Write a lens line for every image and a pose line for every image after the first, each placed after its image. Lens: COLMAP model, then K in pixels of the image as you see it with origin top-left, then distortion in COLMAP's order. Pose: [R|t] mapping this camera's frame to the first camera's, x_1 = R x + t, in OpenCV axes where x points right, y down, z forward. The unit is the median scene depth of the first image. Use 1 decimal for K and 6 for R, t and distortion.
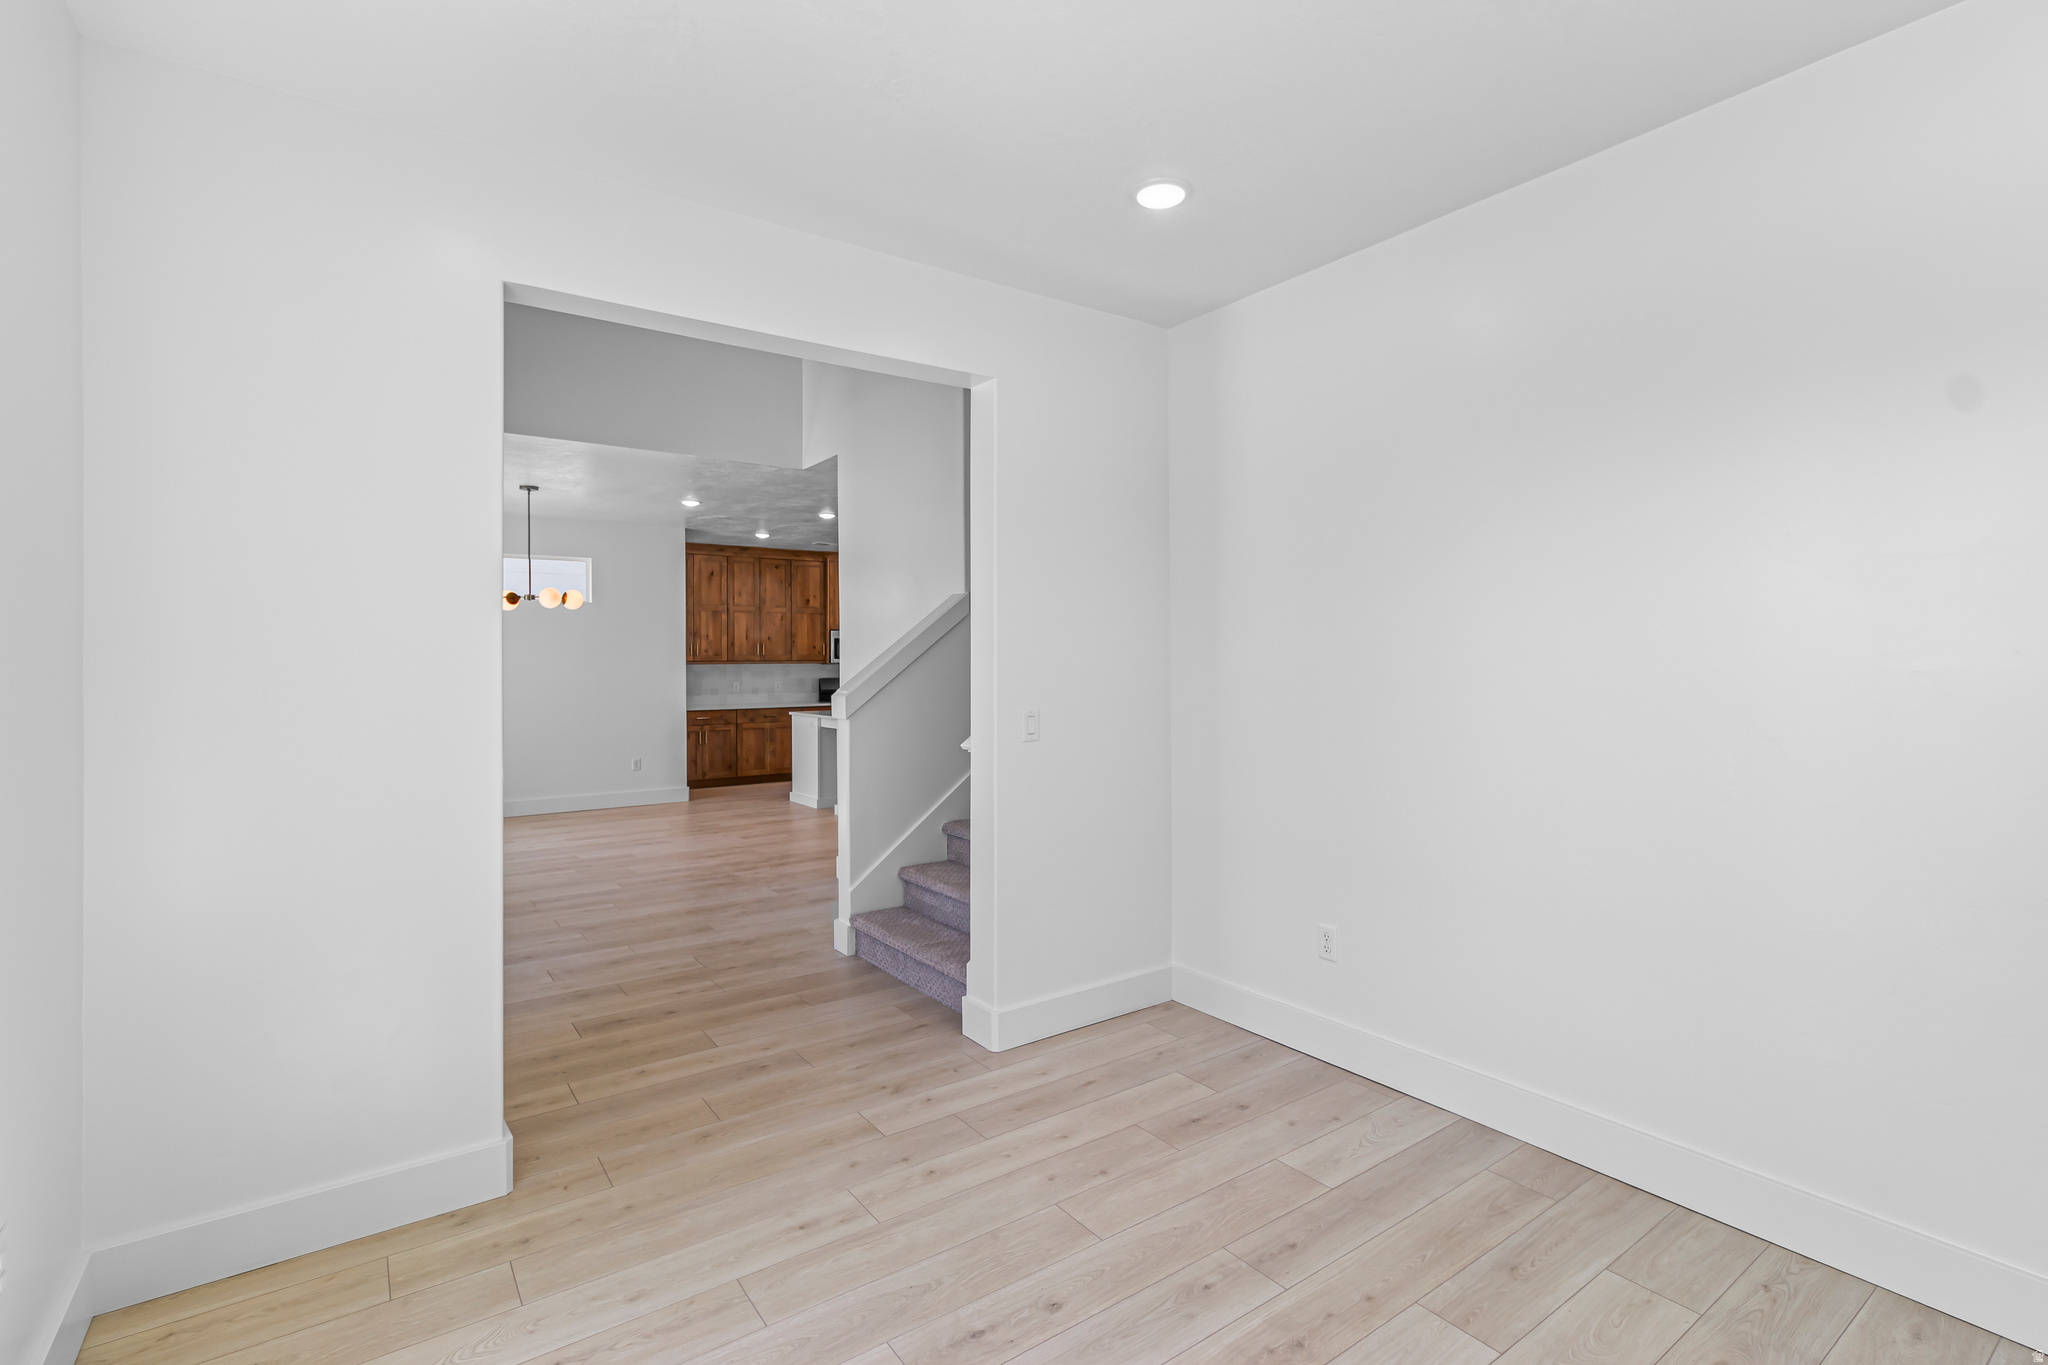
lens RADIAL K [[975.5, 0, 1031.4], [0, 975.5, 657.7], [0, 0, 1]] dist [0.003927, -0.001199]
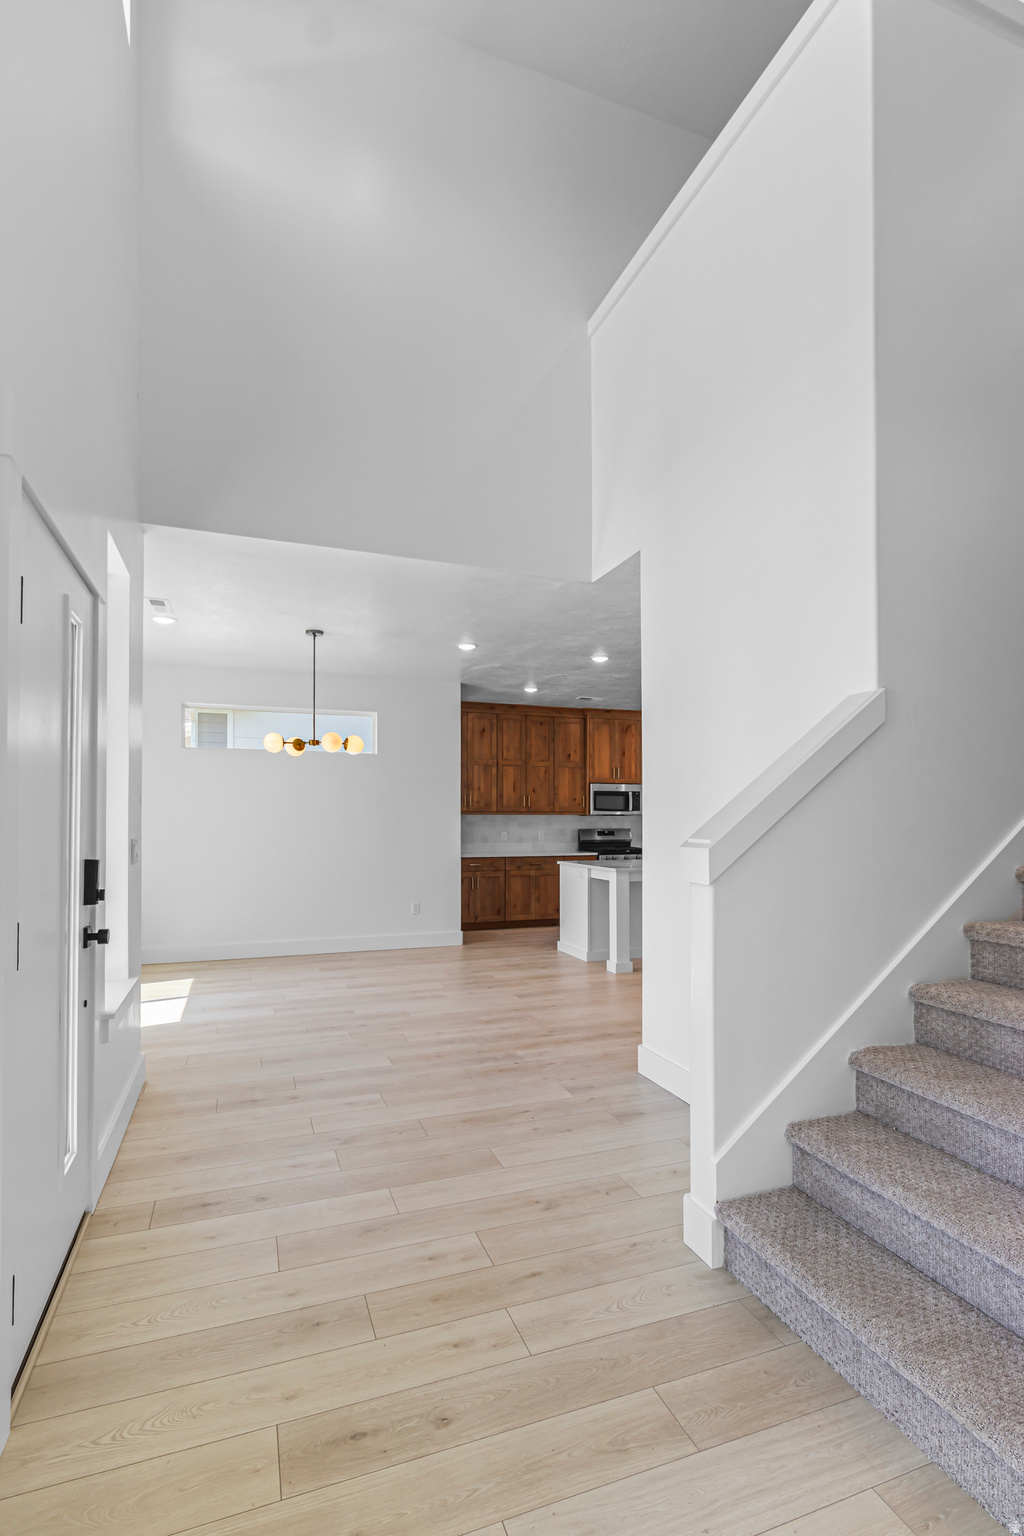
lens RADIAL K [[731.6, 0, 505.8], [0, 731.6, 804.7], [0, 0, 1]] dist [0.003927, -0.001199]
pose [[0.962676, -0.000320, -0.270656, -0.124262], [-0.004148, 0.999864, -0.015934, 0.012401], [0.270625, 0.016462, 0.962544, 0.337294]]
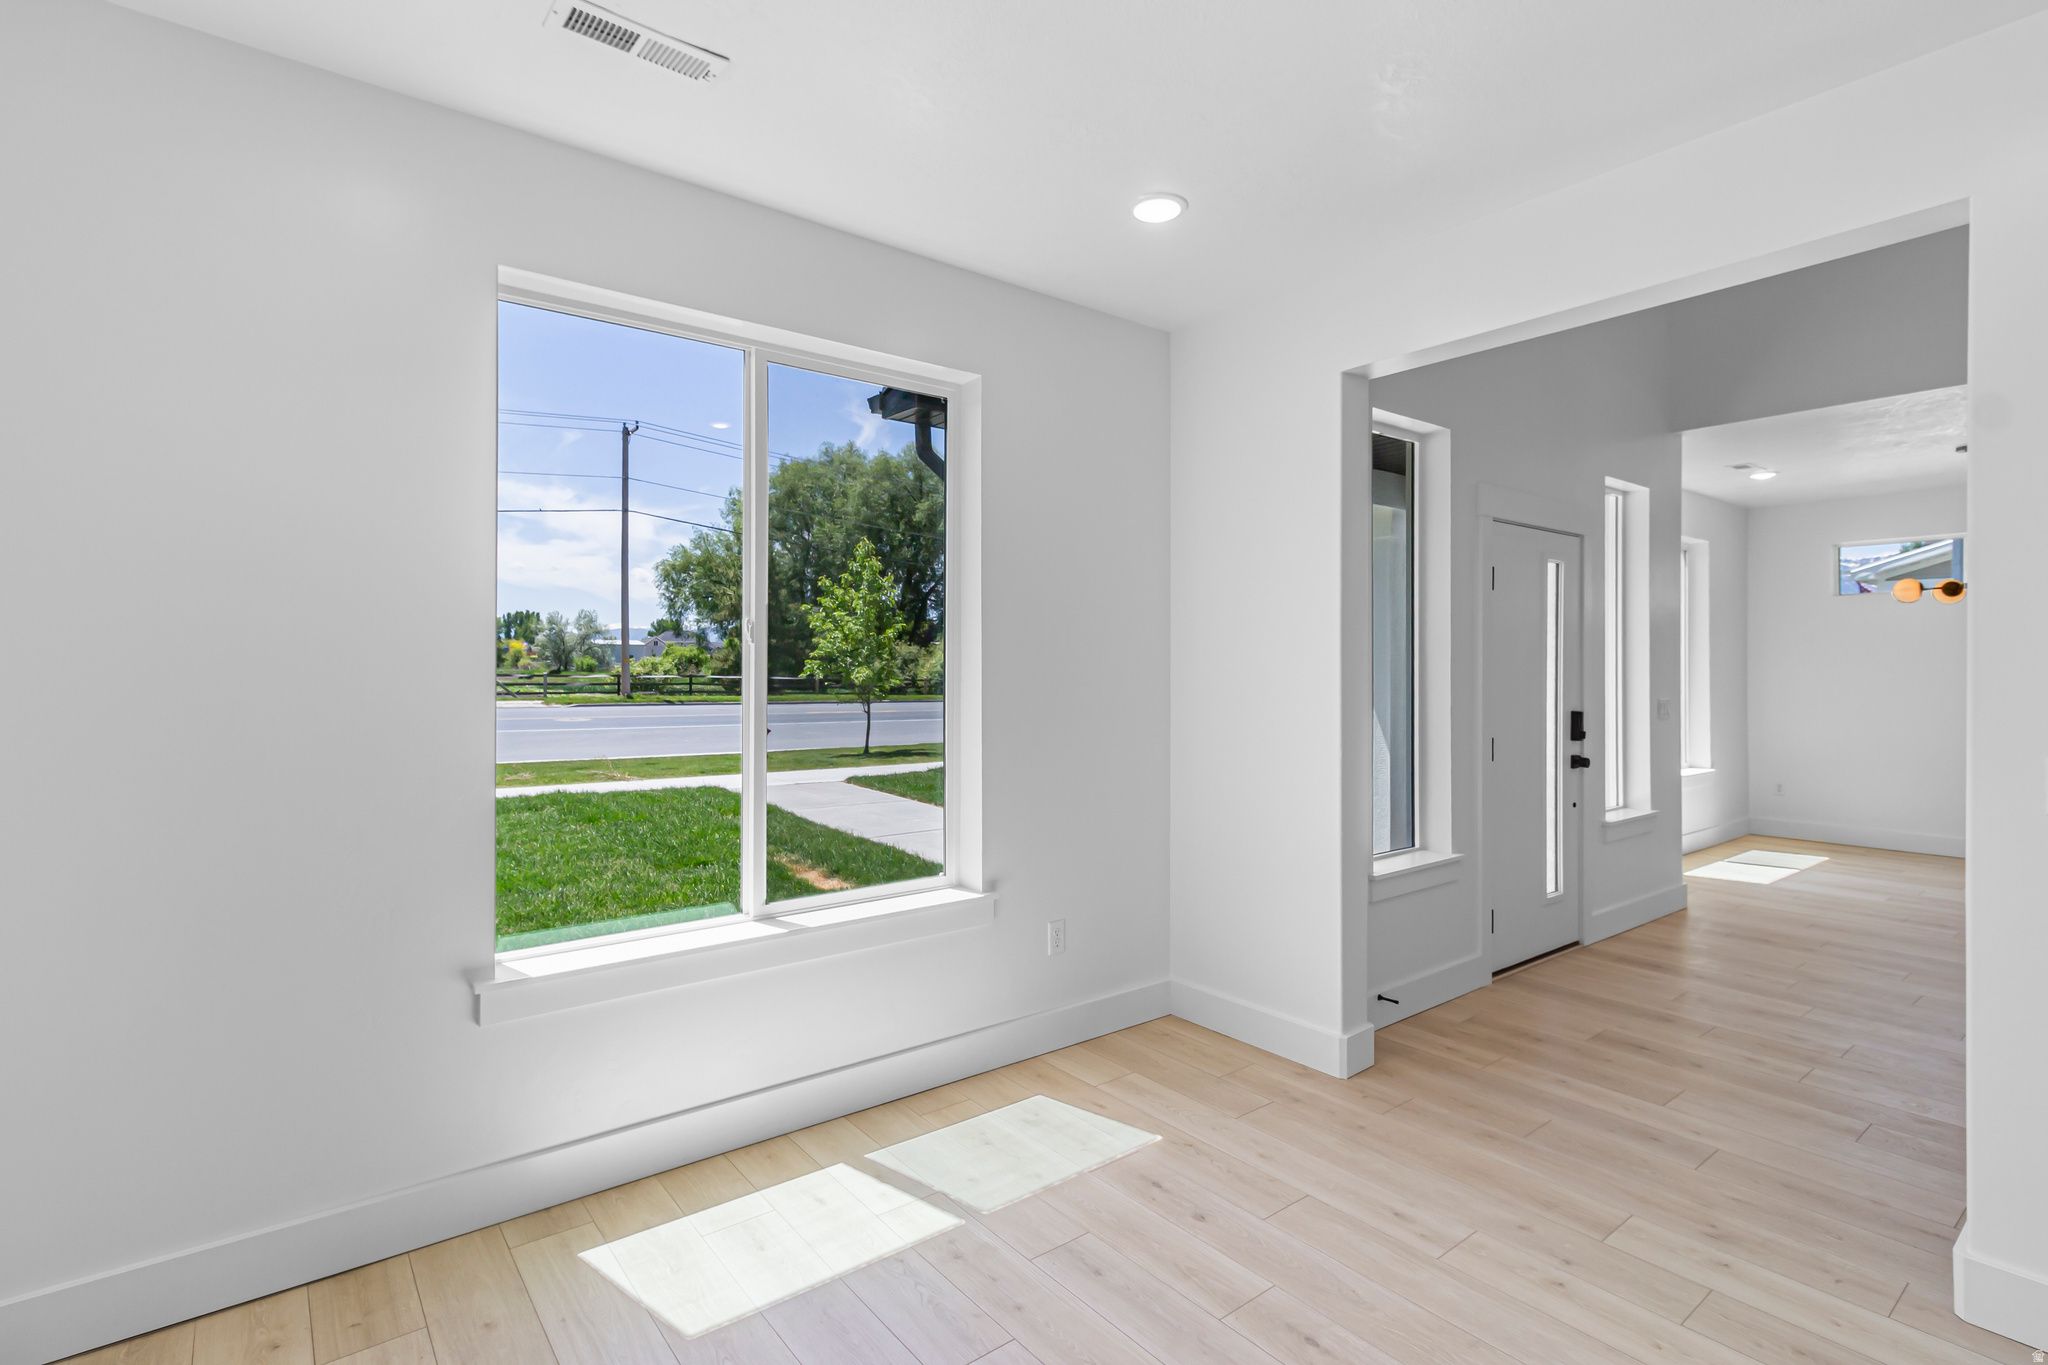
lens RADIAL K [[975.5, 0, 1011.8], [0, 975.5, 689.8], [0, 0, 1]] dist [0.003927, -0.001199]
pose [[0.024173, 0.029984, -0.999258, 0.273890], [0.000717, 0.999549, 0.030010, -0.002729], [0.999708, -0.001442, 0.024141, 0.198275]]
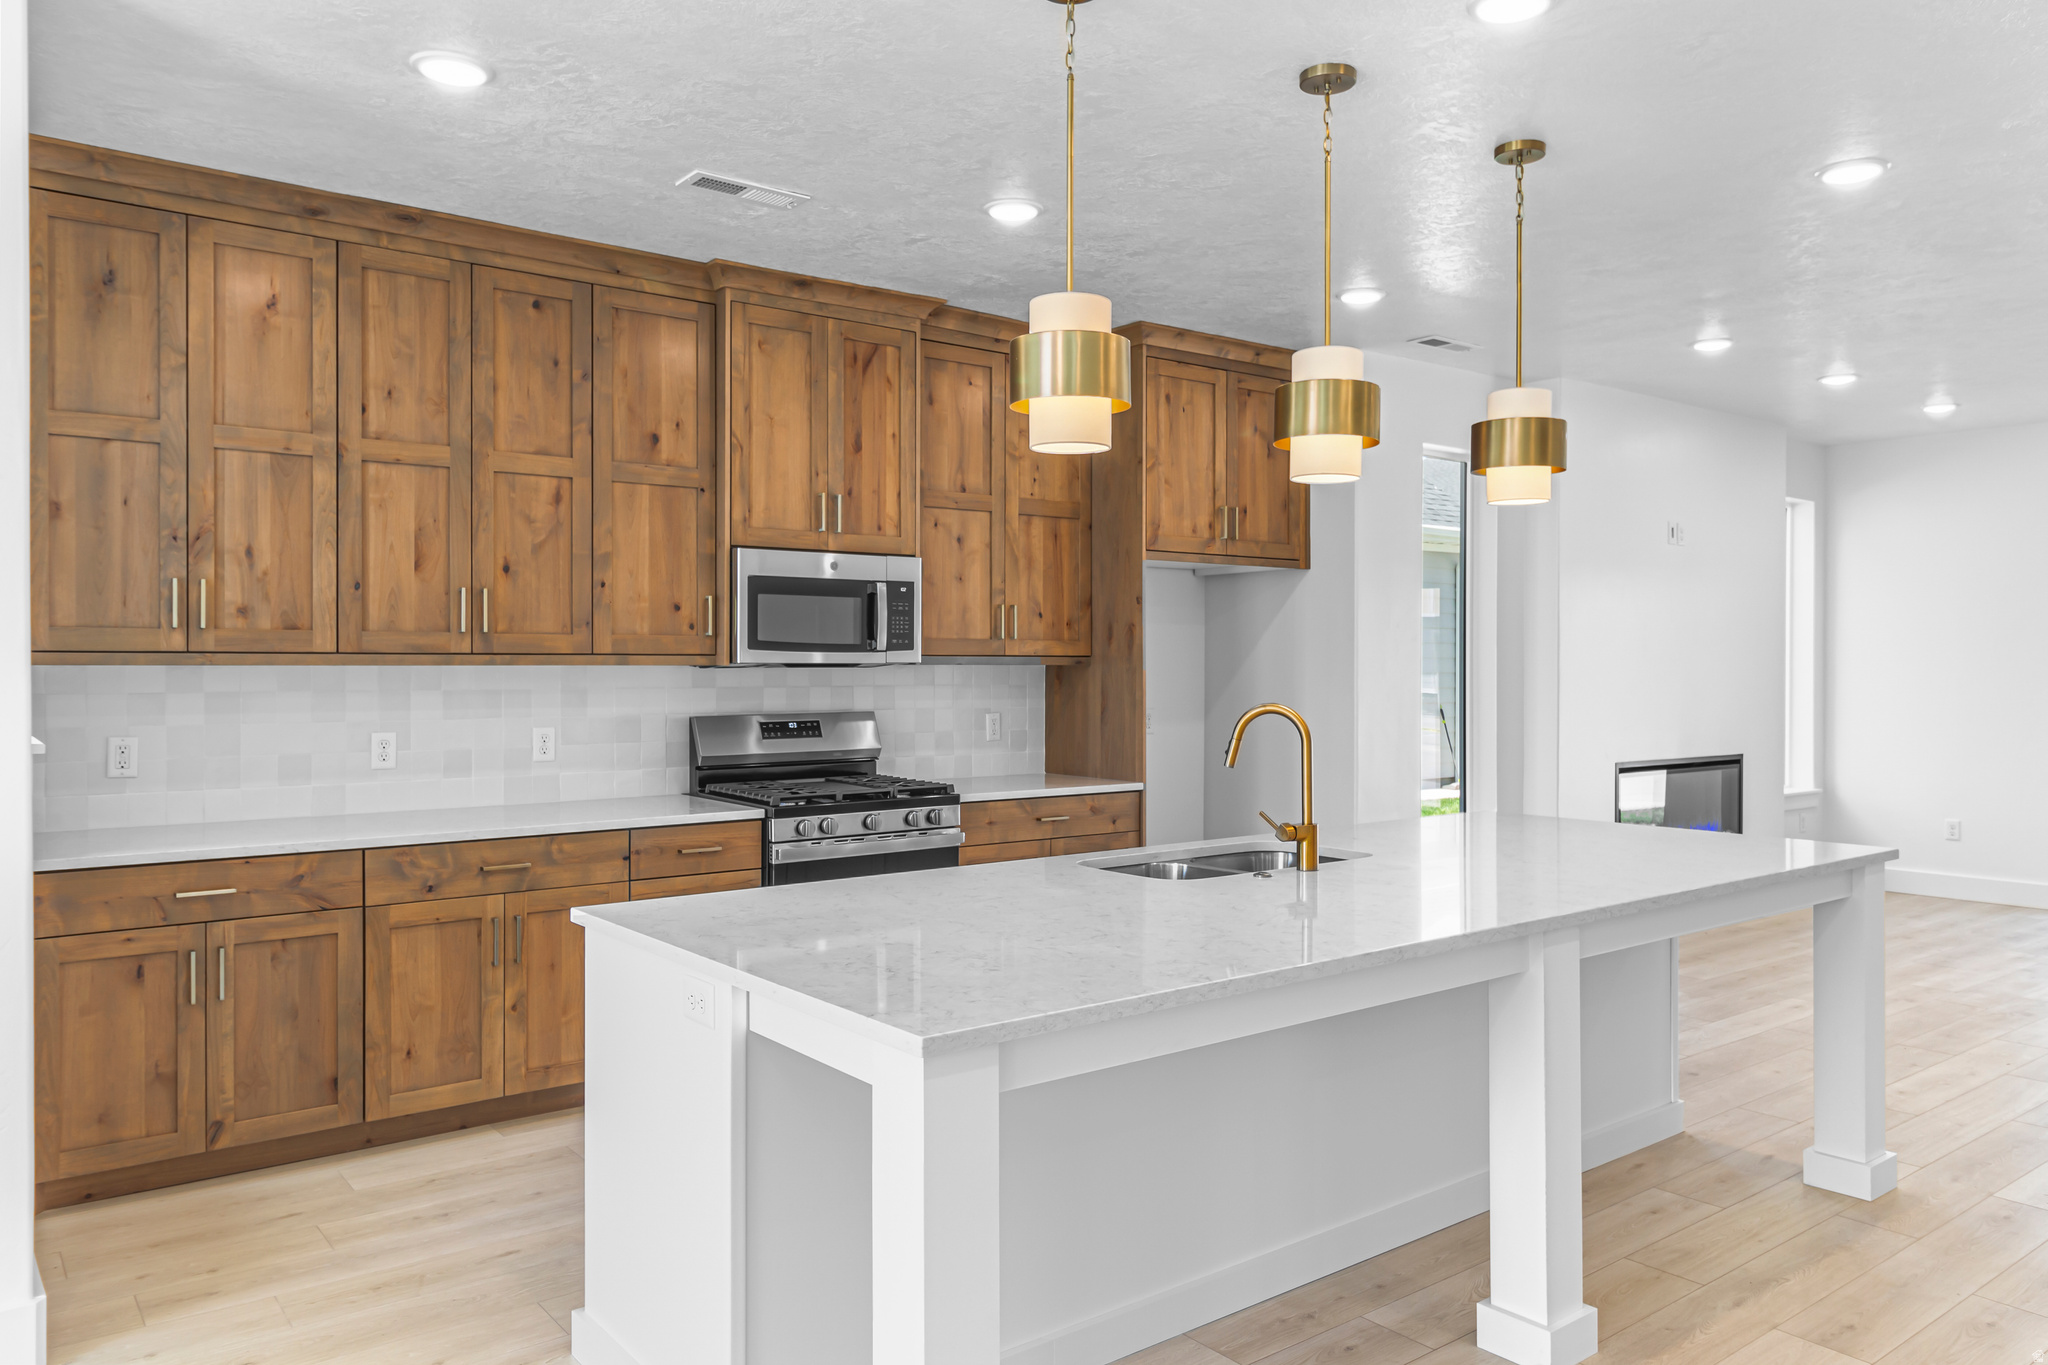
lens RADIAL K [[1442.4, 0, 1034.7], [0, 1442.4, 667.0], [0, 0, 1]] dist [-0.001936, -0.001815]
pose [[0.998898, 0.003448, 0.046811, -0.216027], [-0.003503, 0.999993, 0.001106, 0.008902], [-0.046807, -0.001269, 0.998903, 0.904247]]
